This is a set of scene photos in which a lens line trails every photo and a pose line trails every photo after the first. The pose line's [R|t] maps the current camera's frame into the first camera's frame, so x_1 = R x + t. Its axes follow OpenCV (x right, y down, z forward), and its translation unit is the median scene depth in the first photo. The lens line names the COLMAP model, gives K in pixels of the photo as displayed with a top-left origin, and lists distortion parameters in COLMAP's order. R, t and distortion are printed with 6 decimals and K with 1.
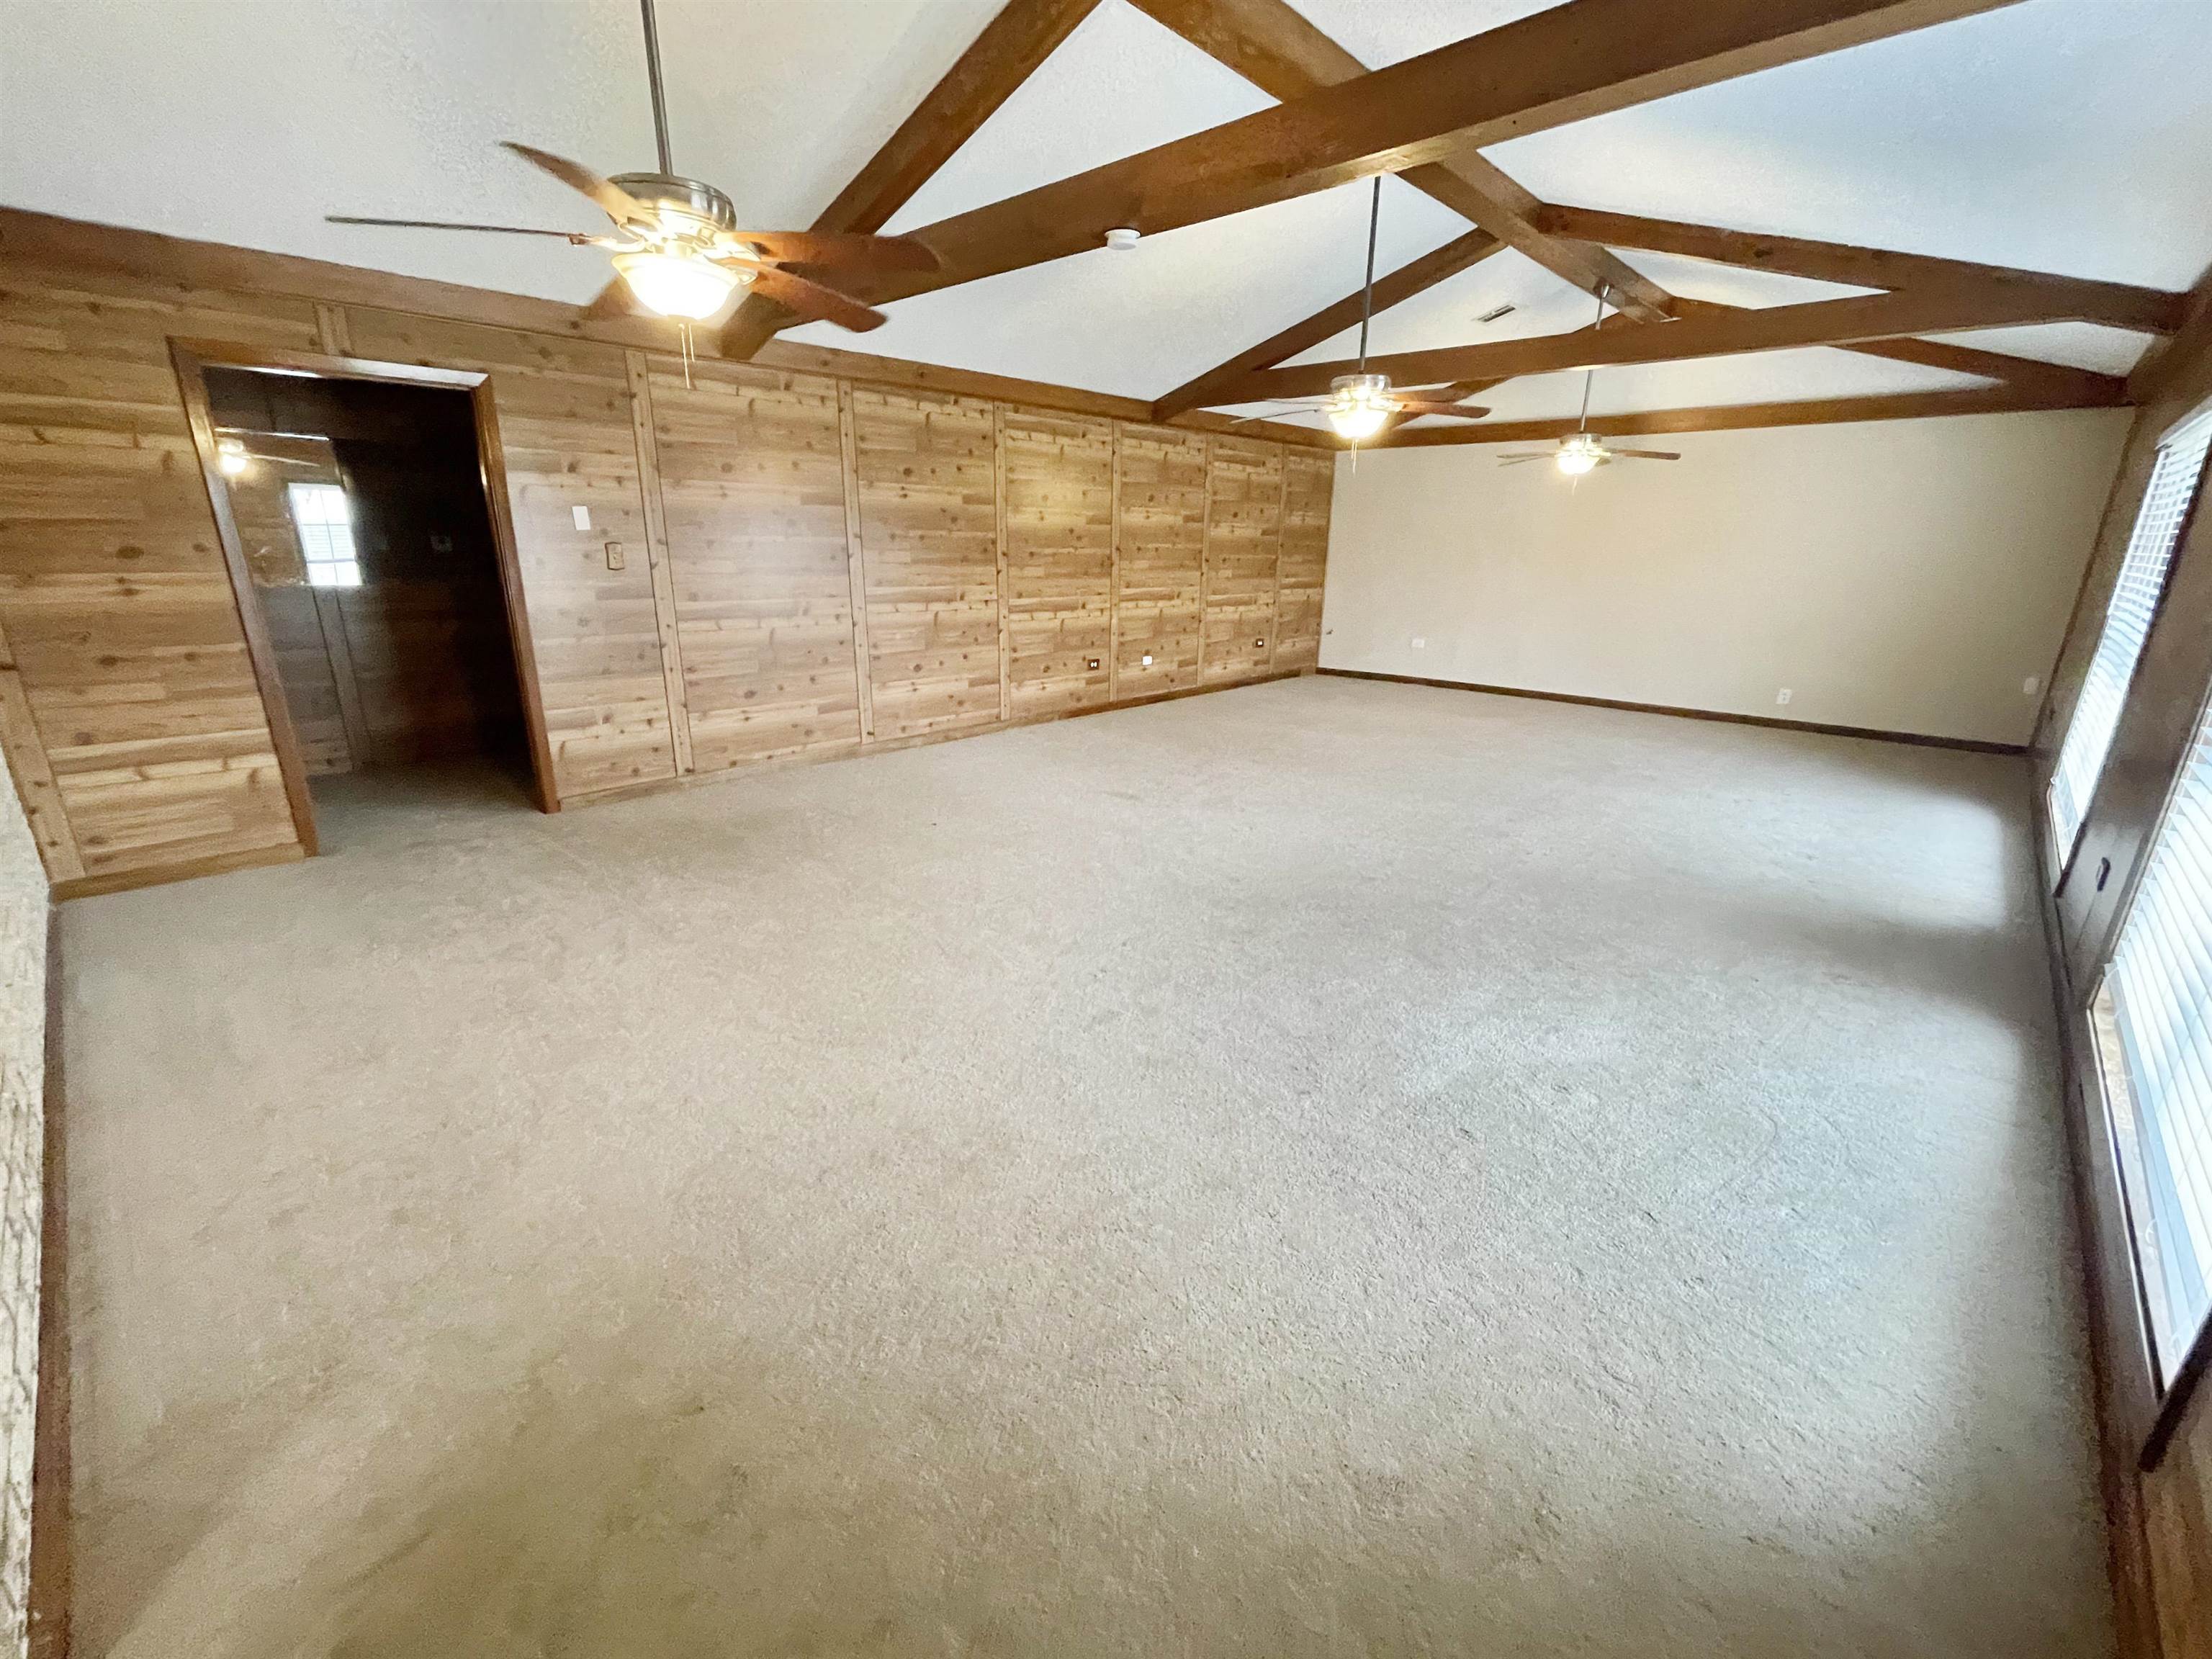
lens RADIAL K [[916.8, 0, 1094.8], [0, 916.8, 832.7], [0, 0, 1]] dist [-0.002691, 0.002547]
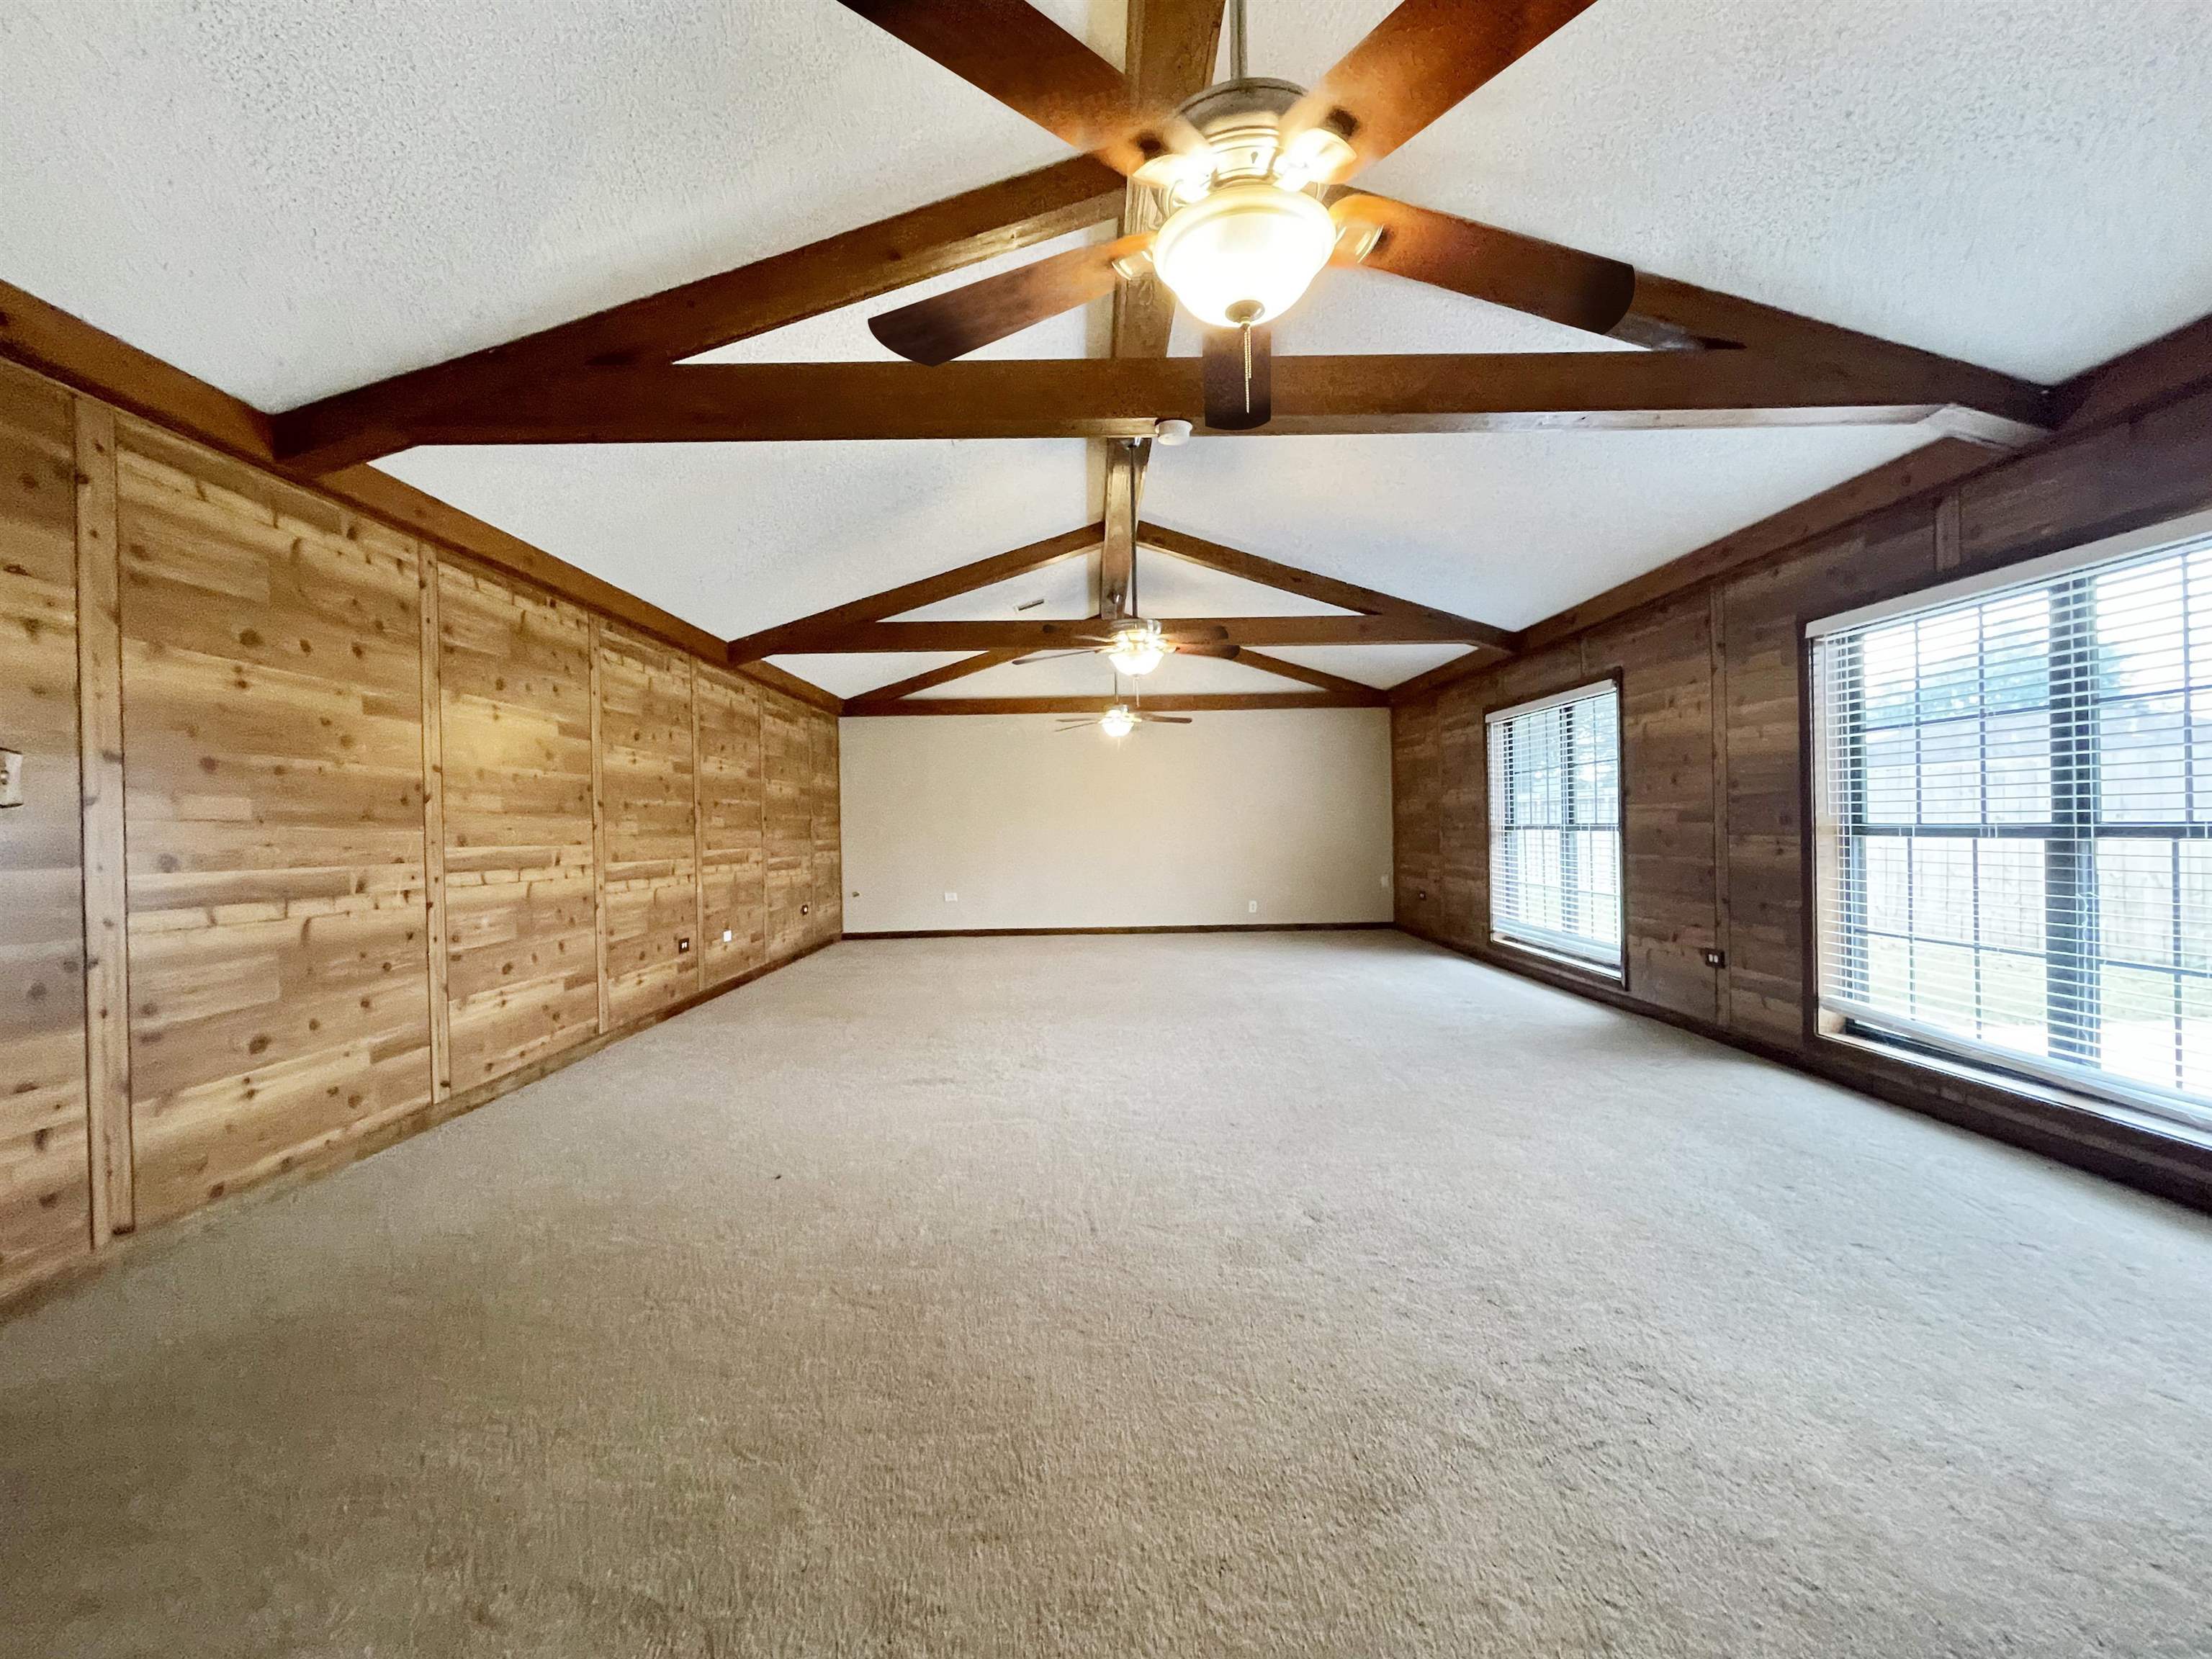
lens RADIAL K [[916.8, 0, 1104.4], [0, 916.8, 832.0], [0, 0, 1]] dist [-0.002691, 0.002547]
pose [[0.723095, -0.029967, 0.690098, -0.341801], [0.236403, 0.949463, -0.206477, -0.039434], [-0.649036, 0.312444, 0.693636, 0.257645]]
